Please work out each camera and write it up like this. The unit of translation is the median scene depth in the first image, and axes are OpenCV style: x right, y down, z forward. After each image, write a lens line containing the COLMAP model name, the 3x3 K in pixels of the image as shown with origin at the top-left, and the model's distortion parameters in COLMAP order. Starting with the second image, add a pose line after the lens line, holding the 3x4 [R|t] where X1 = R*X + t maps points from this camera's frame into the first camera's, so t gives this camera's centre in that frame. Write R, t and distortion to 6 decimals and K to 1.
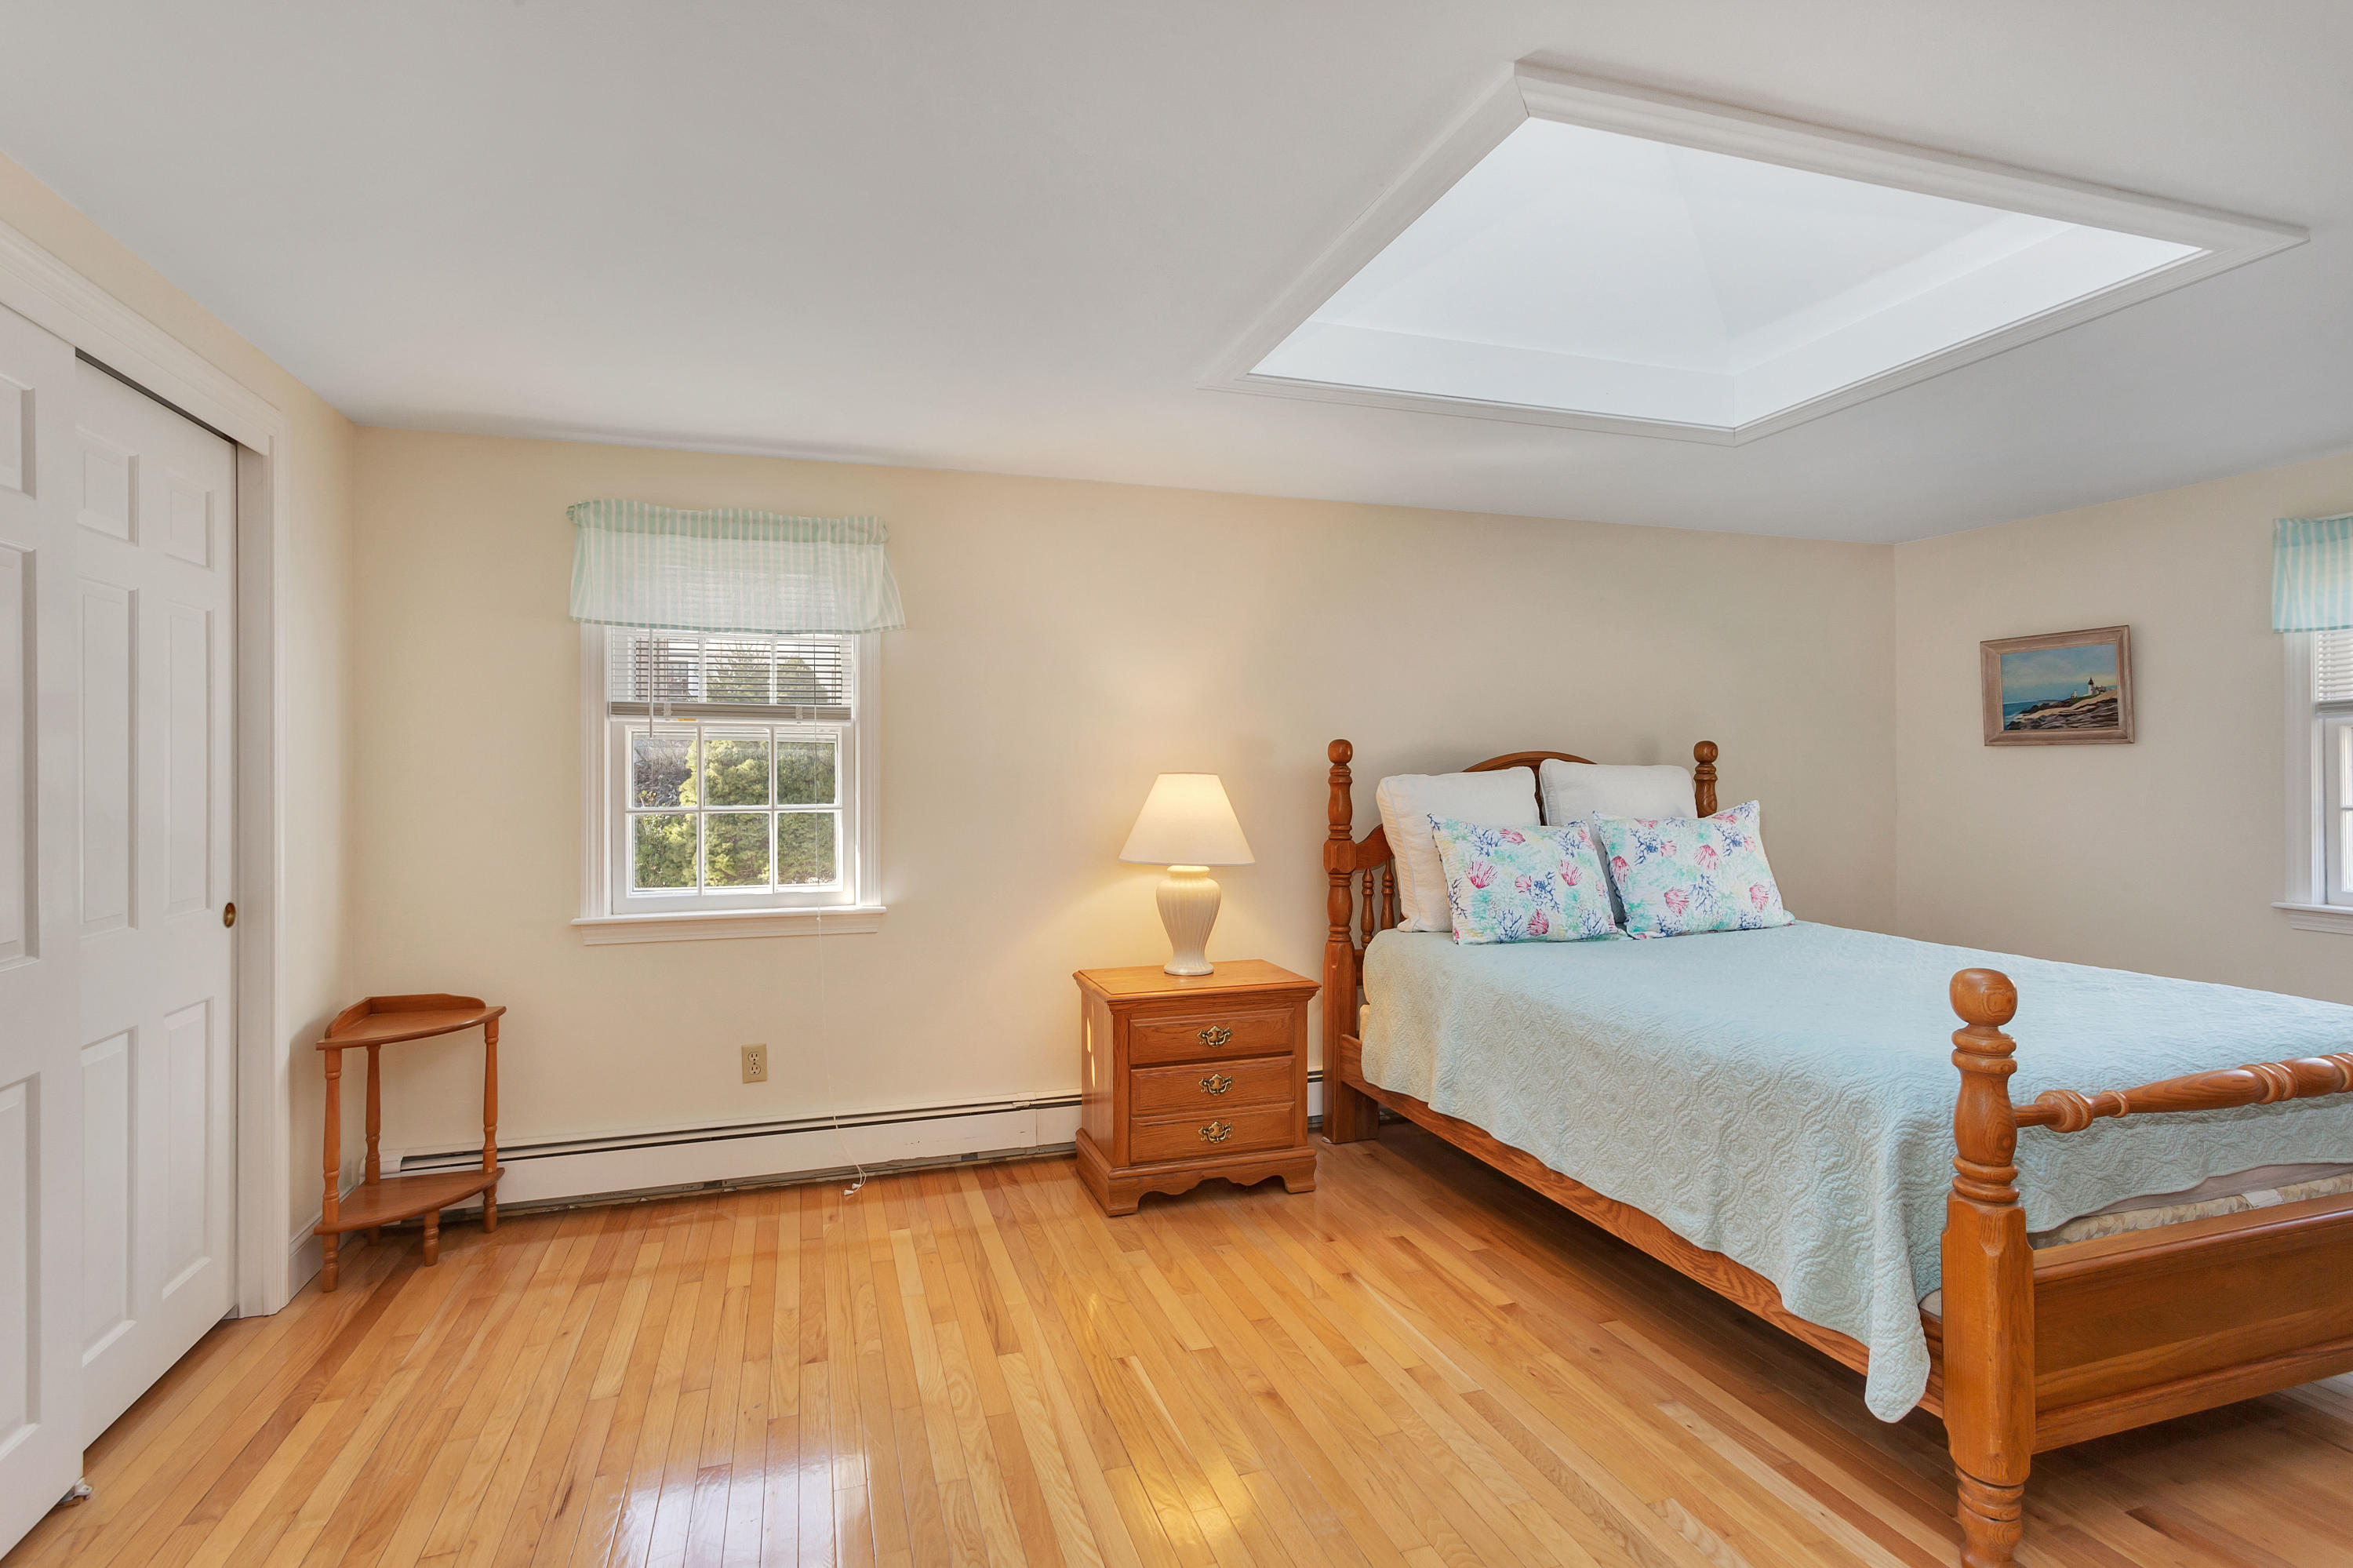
lens RADIAL K [[1093.6, 0, 1152.2], [0, 1093.6, 781.1], [0, 0, 1]] dist [0.060730, -0.000017]
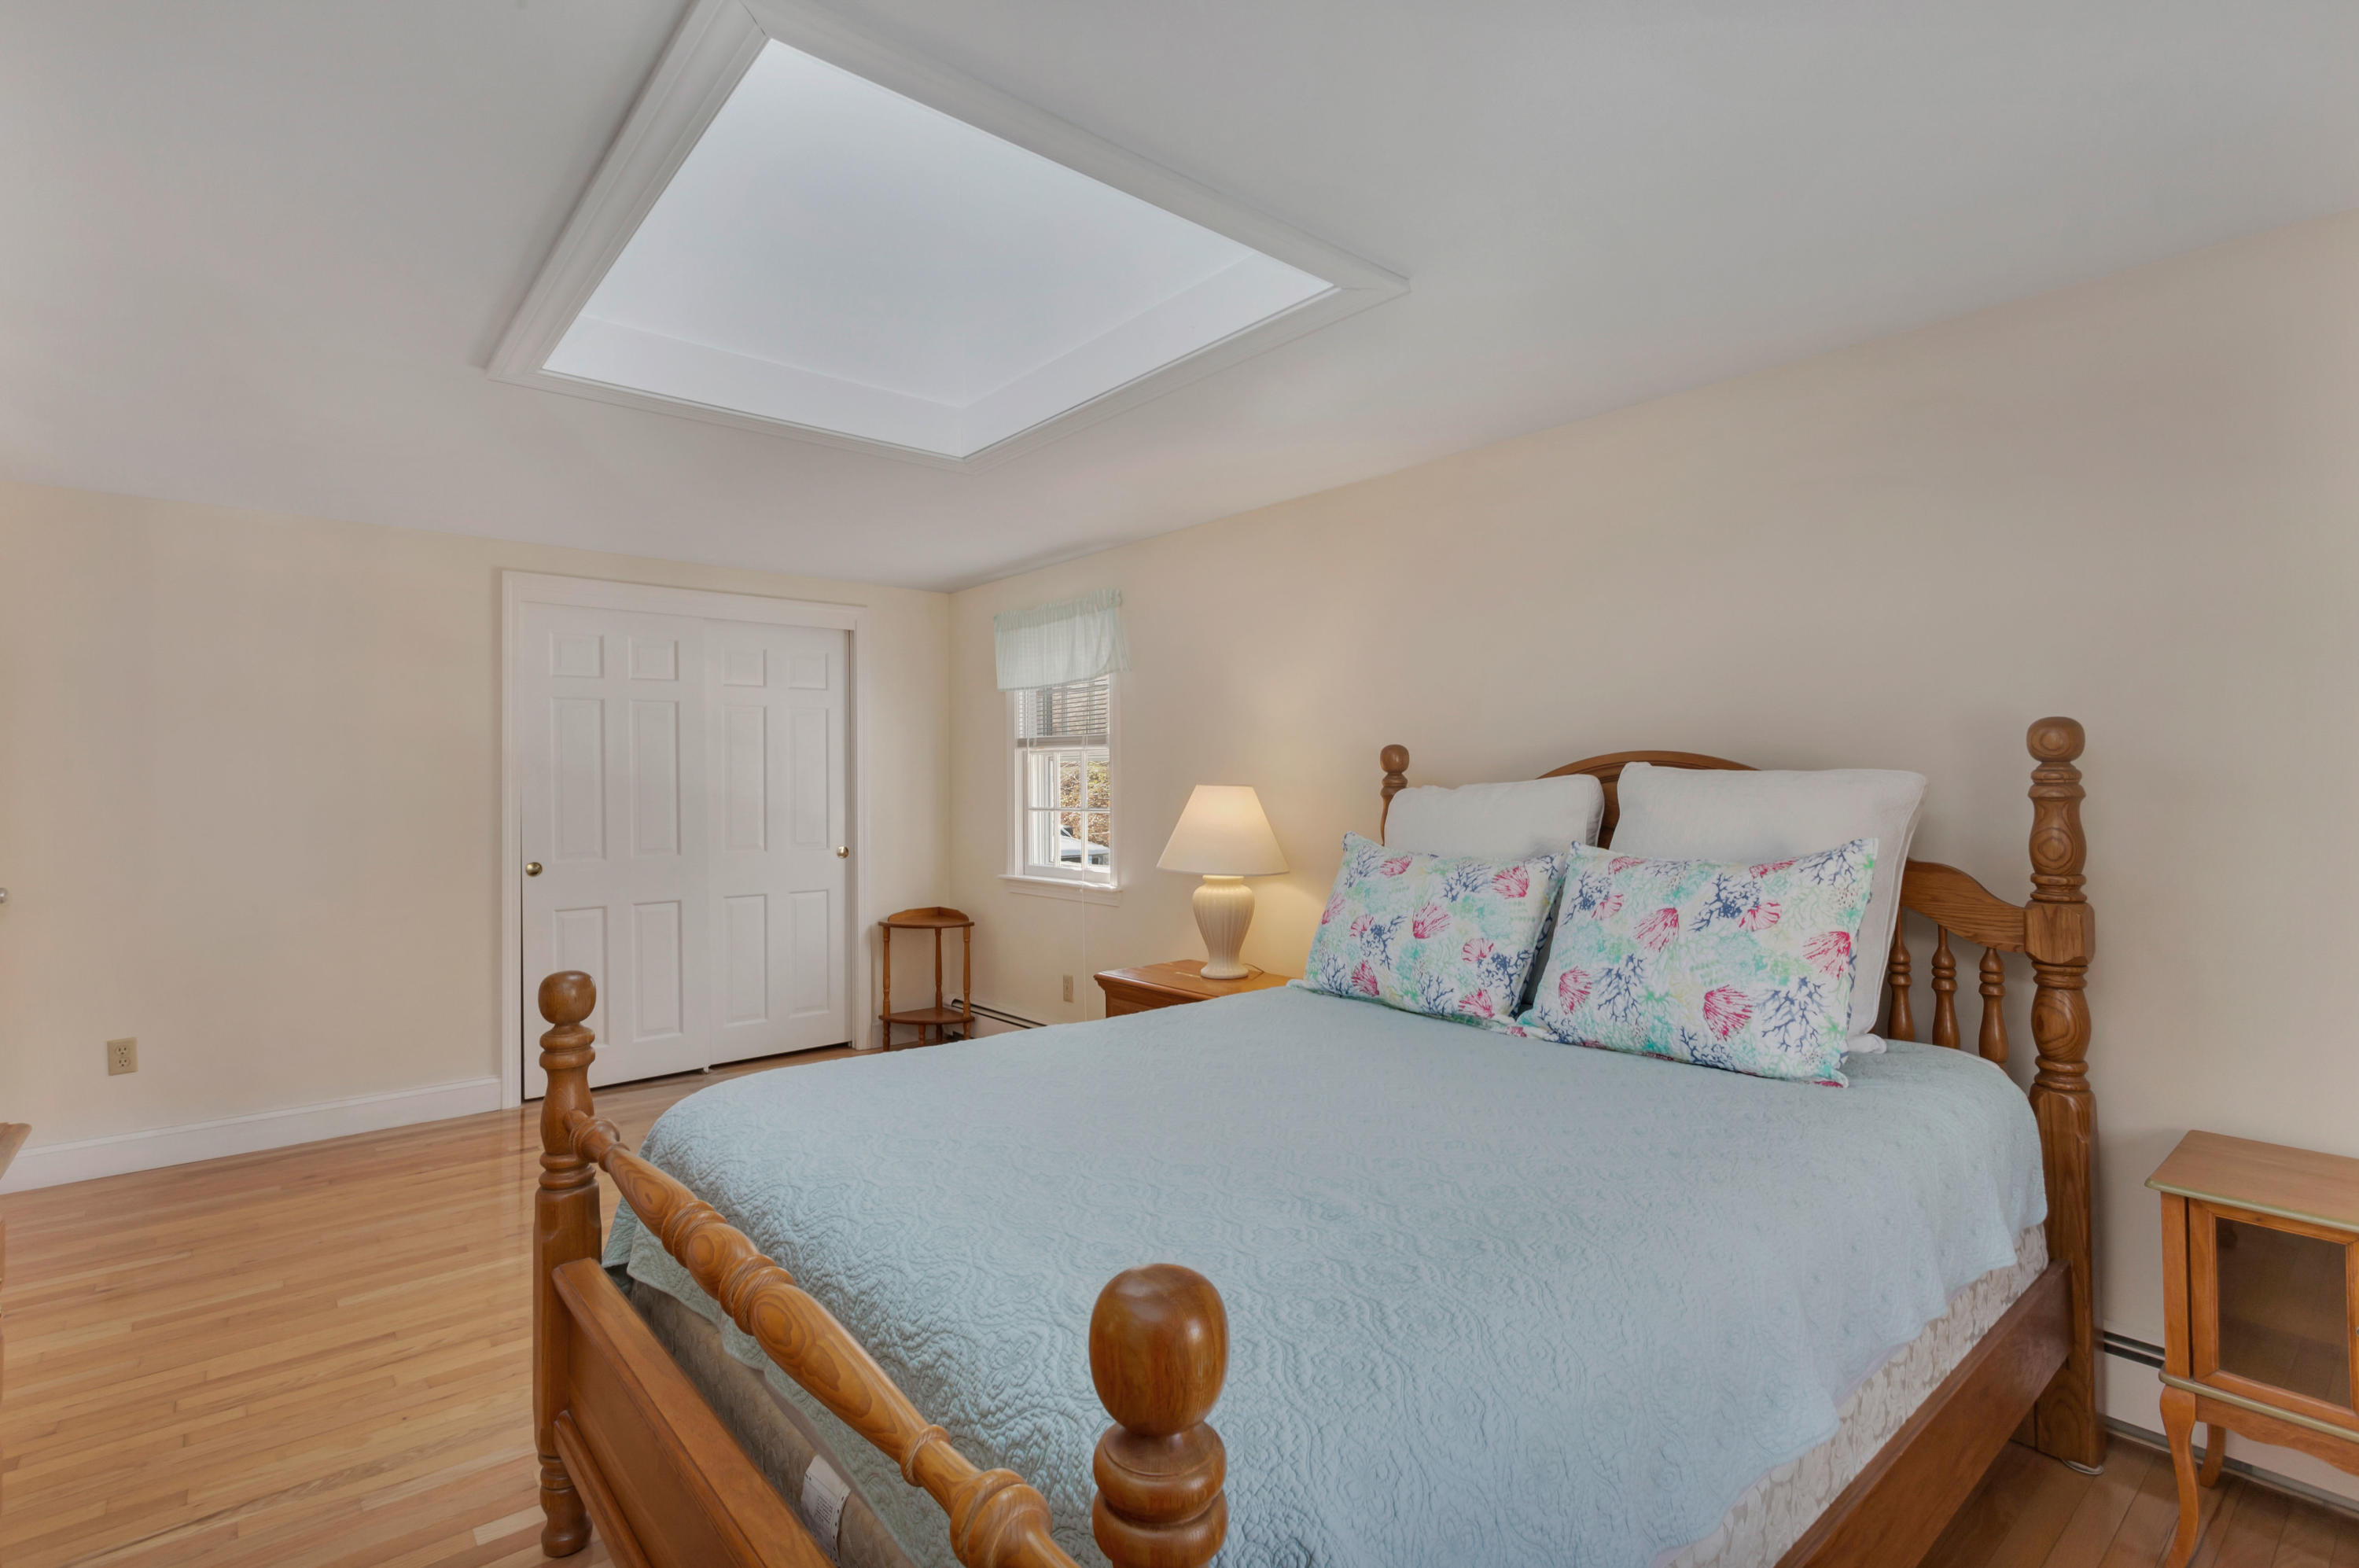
lens RADIAL K [[1096.4, 0, 1155.1], [0, 1096.4, 781.1], [0, 0, 1]] dist [0.060730, -0.000017]
pose [[0.374484, -0.002078, -0.927231, 1.004460], [-0.000638, 0.999997, -0.002498, -0.008729], [0.927233, 0.001527, 0.374482, 0.563409]]
